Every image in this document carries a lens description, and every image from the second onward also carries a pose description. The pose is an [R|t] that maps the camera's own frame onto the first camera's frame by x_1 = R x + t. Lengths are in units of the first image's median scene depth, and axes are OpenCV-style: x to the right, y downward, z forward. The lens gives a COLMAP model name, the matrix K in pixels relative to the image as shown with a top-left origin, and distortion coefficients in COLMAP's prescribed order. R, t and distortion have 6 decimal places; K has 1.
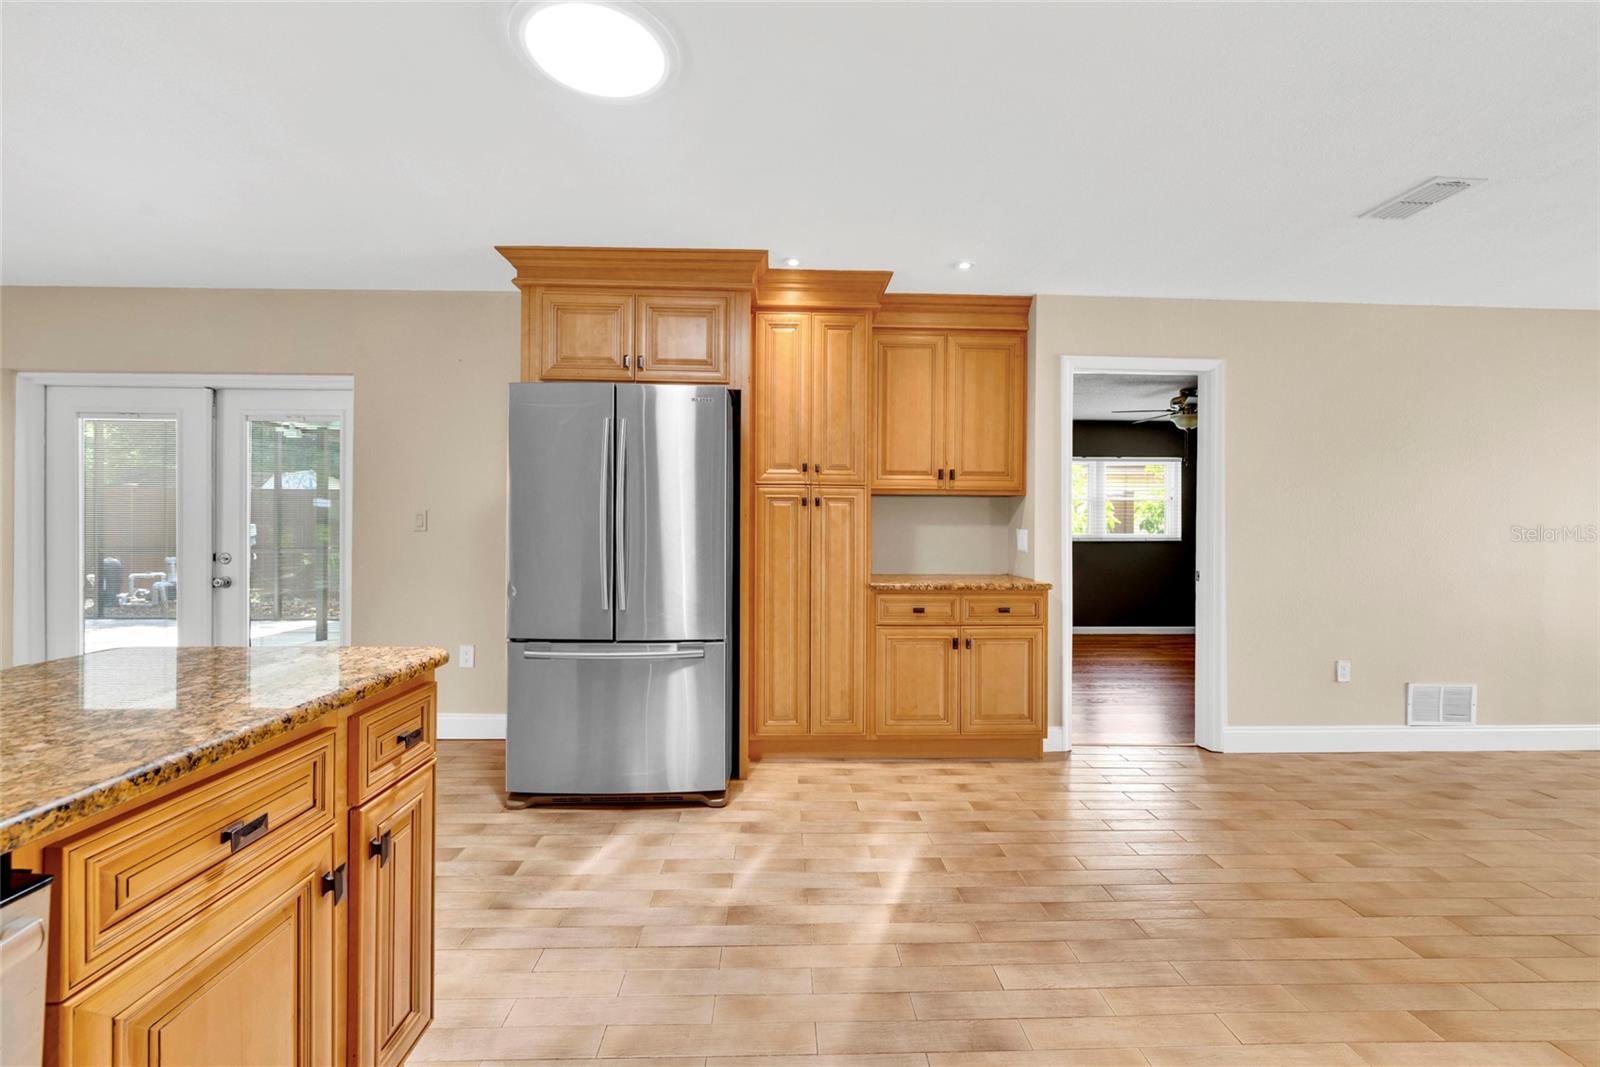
lens RADIAL K [[647.7, 0, 791.6], [0, 647.7, 532.4], [0, 0, 1]] dist [0.001241, -0.000057]
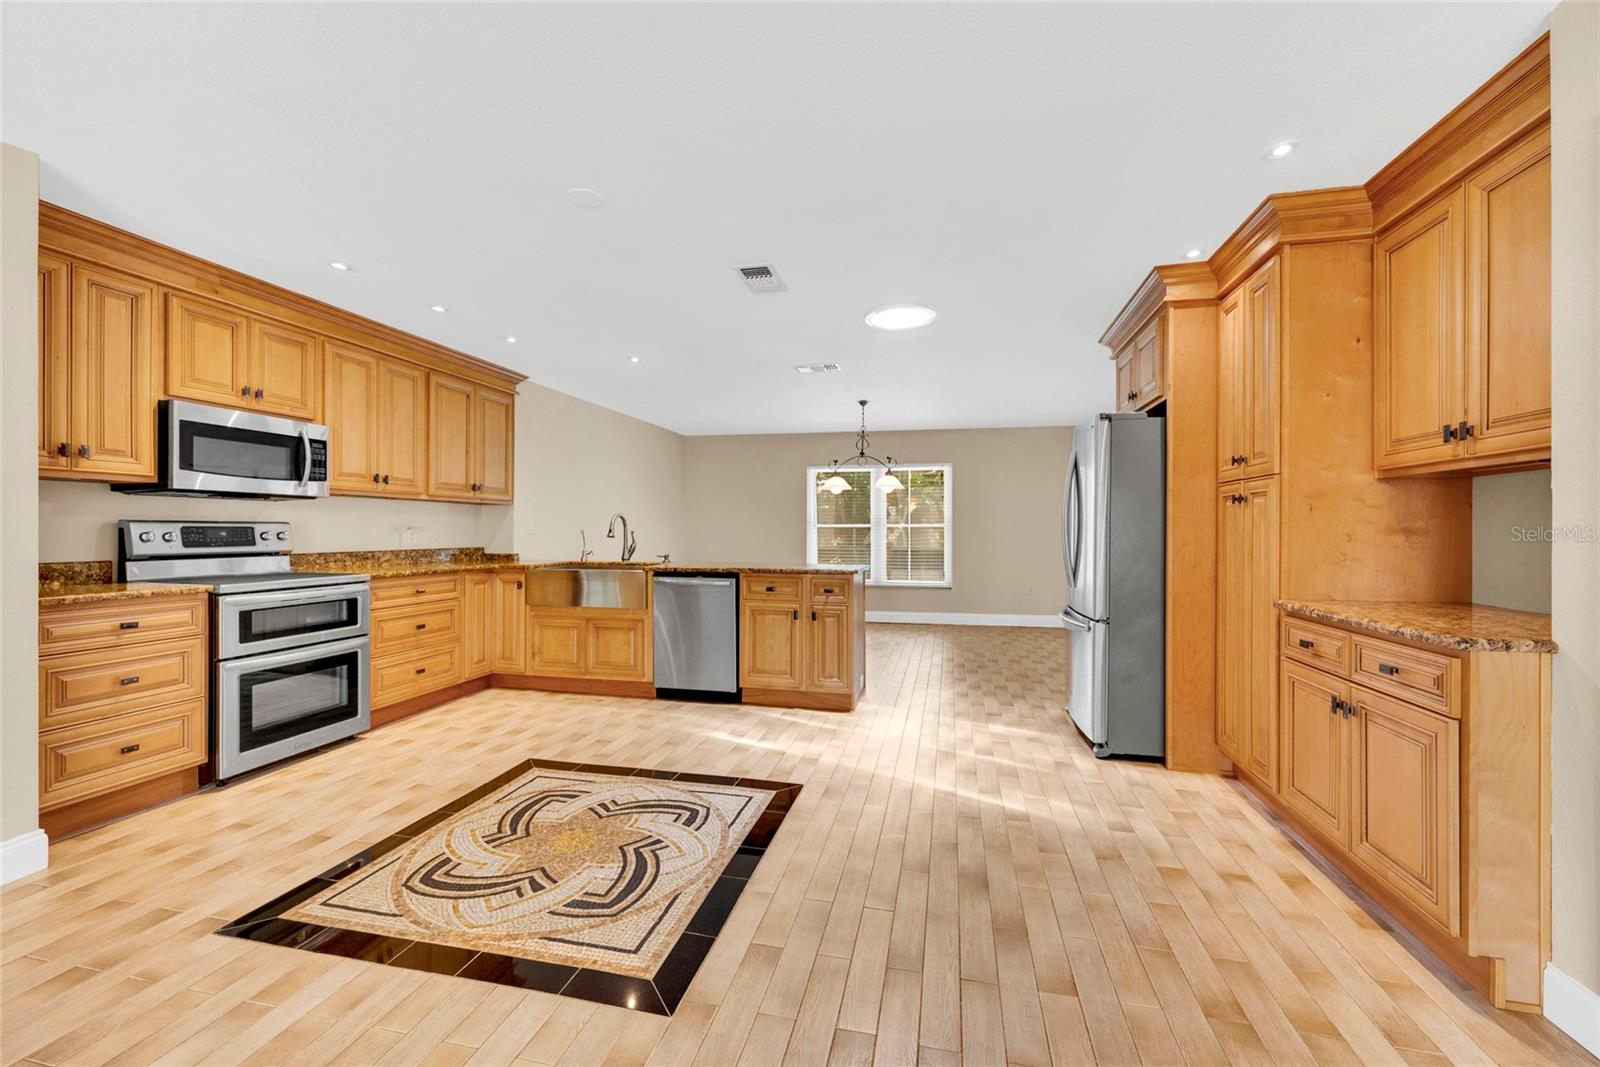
lens RADIAL K [[629.6, 0, 812.3], [0, 629.6, 532.0], [0, 0, 1]] dist [-0.002488, 0.000303]
pose [[-0.246655, -0.005177, -0.969090, 0.981223], [-0.010715, 0.999939, -0.002614, 0.005344], [0.969044, 0.009739, -0.246695, 0.638176]]
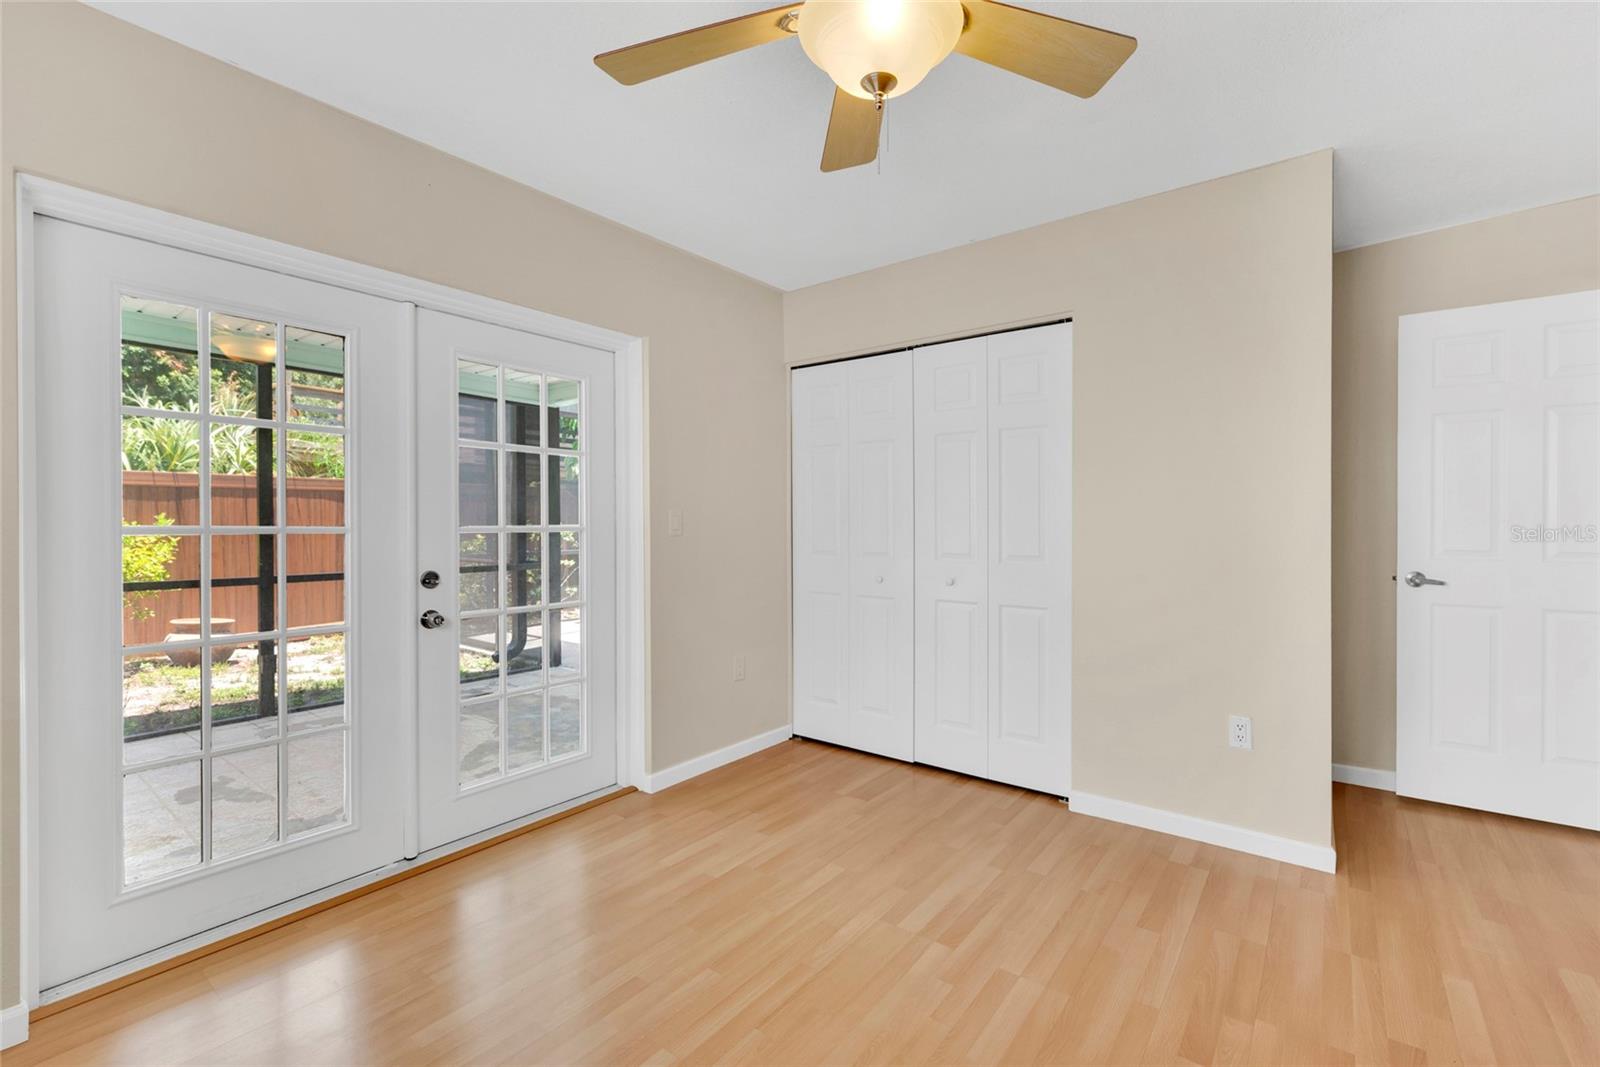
lens RADIAL K [[700.2, 0, 795.3], [0, 700.2, 524.7], [0, 0, 1]] dist [-0.006133, 0.002807]
pose [[0.628163, -0.008378, 0.778037, -1.343576], [0.003014, 0.999961, 0.008334, -0.020252], [-0.778076, -0.002890, 0.628163, 0.345859]]
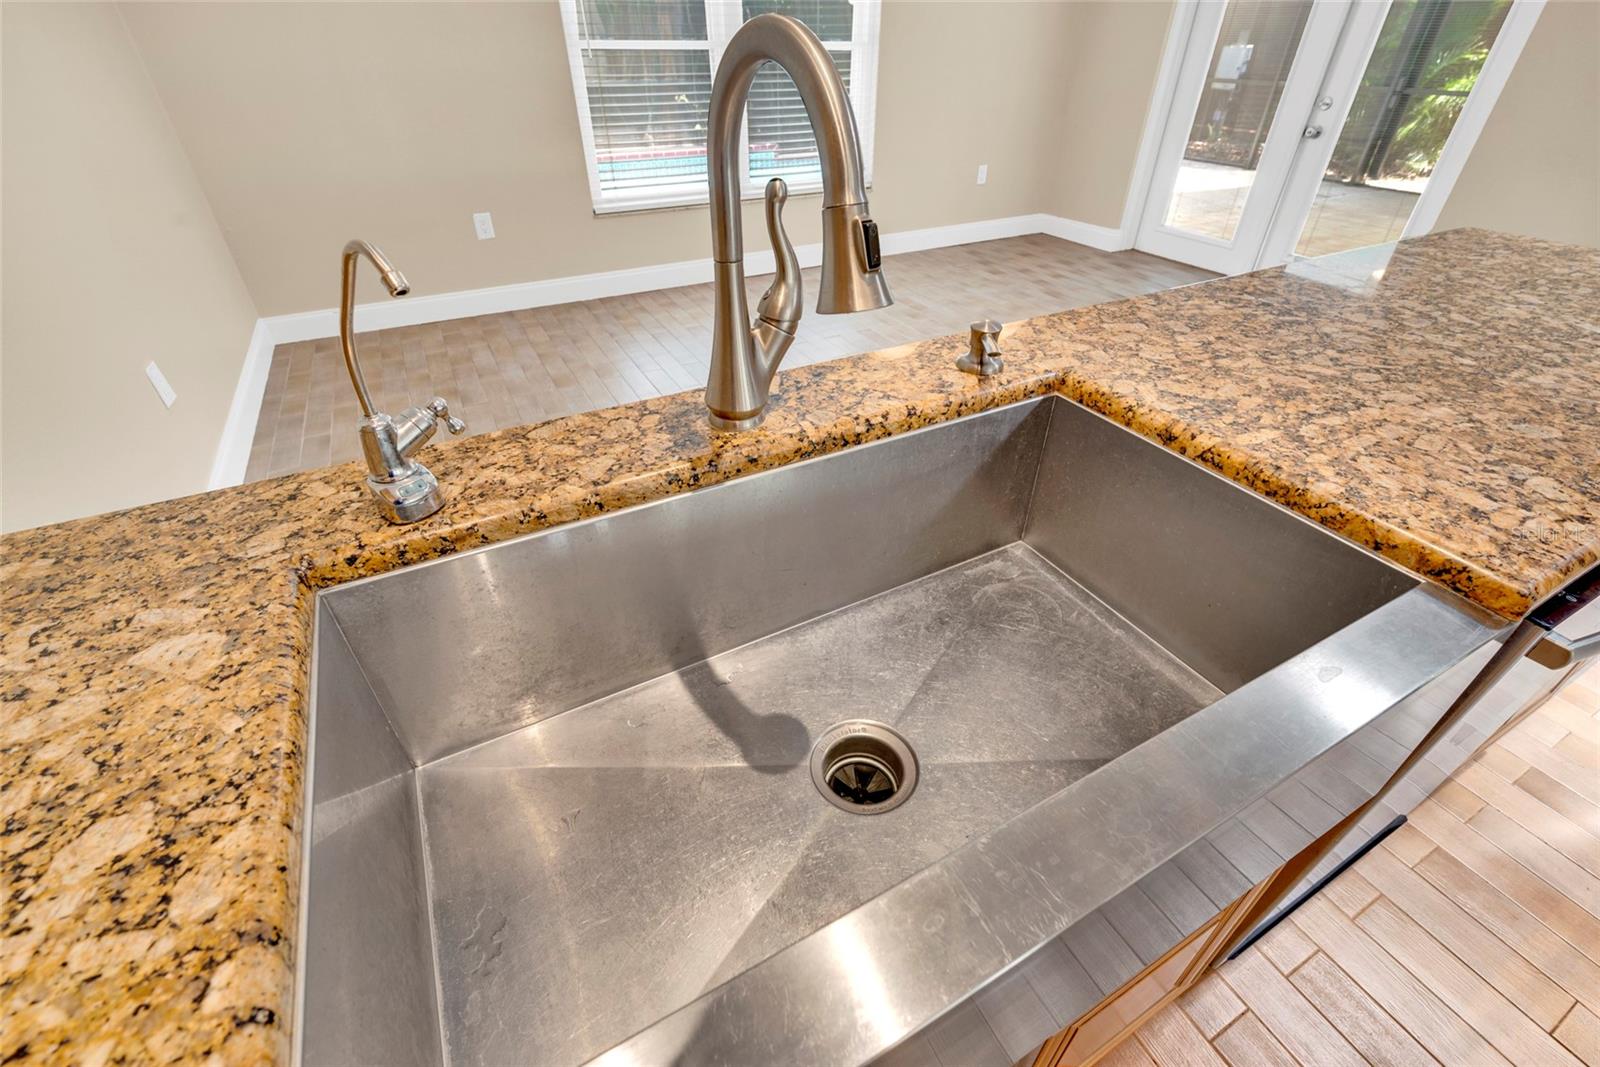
lens RADIAL K [[700.2, 0, 802.9], [0, 700.2, 521.6], [0, 0, 1]] dist [-0.006133, 0.002807]
pose [[0.440419, 0.511201, -0.738041, -0.161987], [-0.006680, 0.823906, 0.566688, -0.034379], [0.897767, -0.244650, 0.366279, -0.247063]]
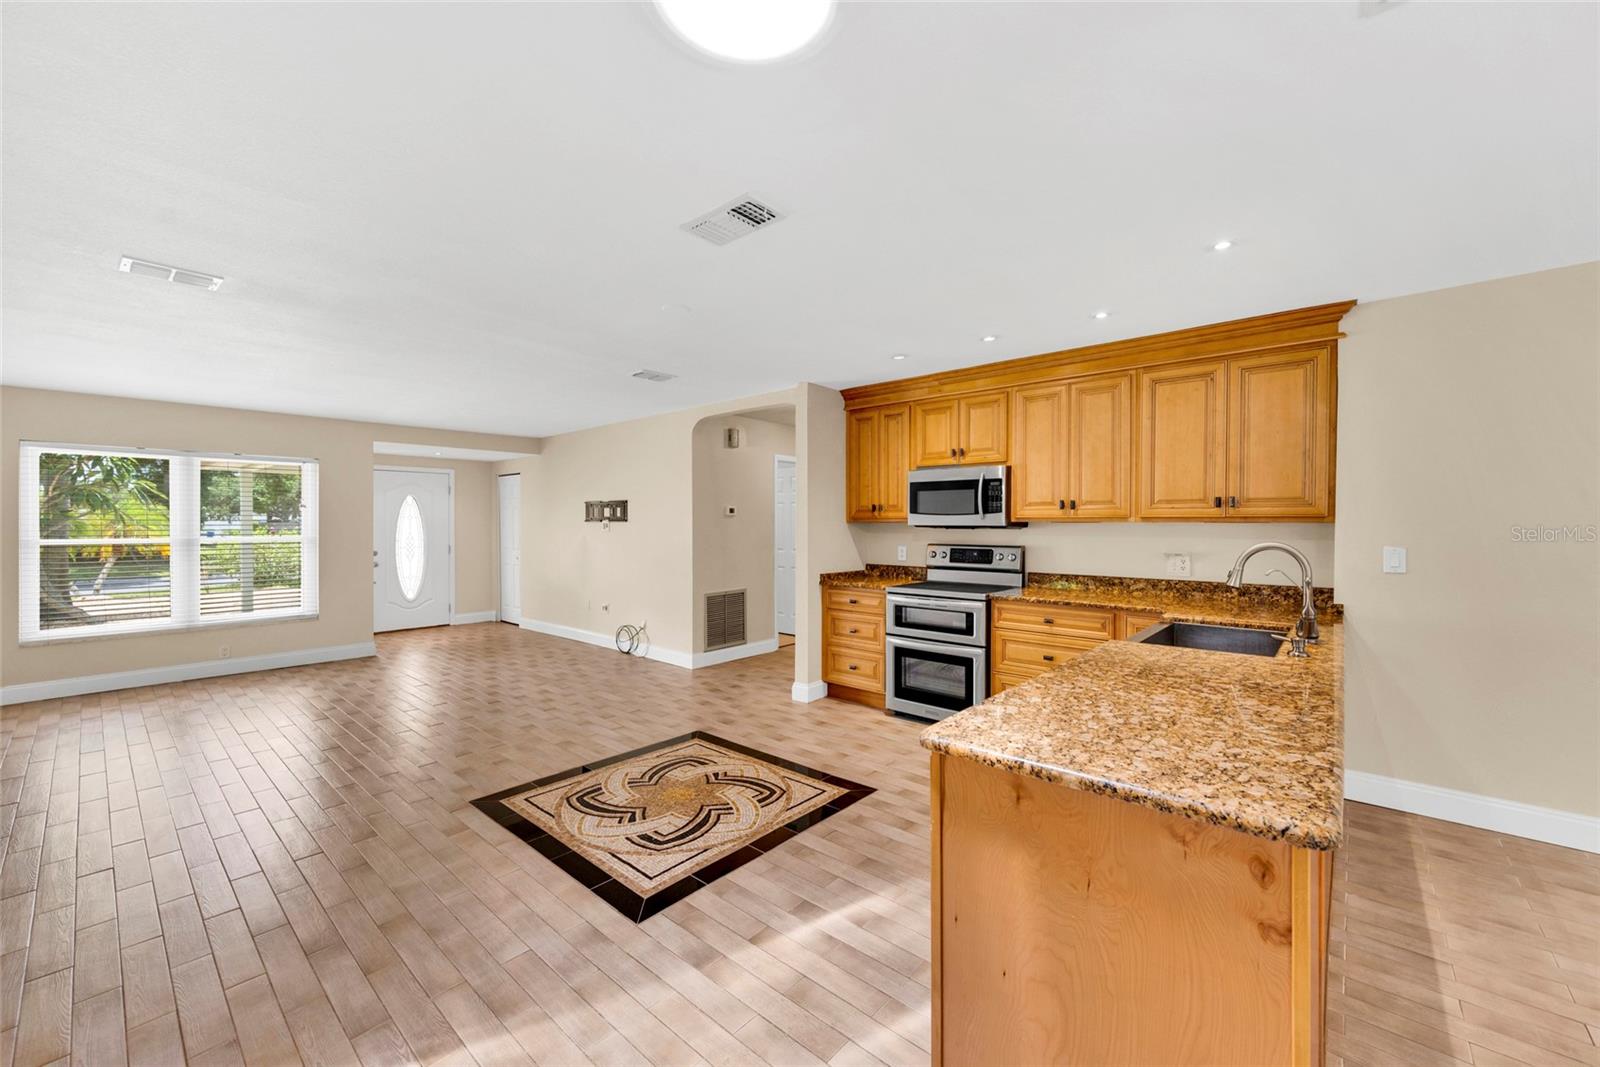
lens RADIAL K [[629.6, 0, 801.8], [0, 629.6, 528.7], [0, 0, 1]] dist [-0.002488, 0.000303]
pose [[-0.729509, -0.014906, 0.683809, -0.443638], [-0.003168, 0.999825, 0.018415, -0.065553], [-0.683964, 0.011268, -0.729429, 0.767227]]
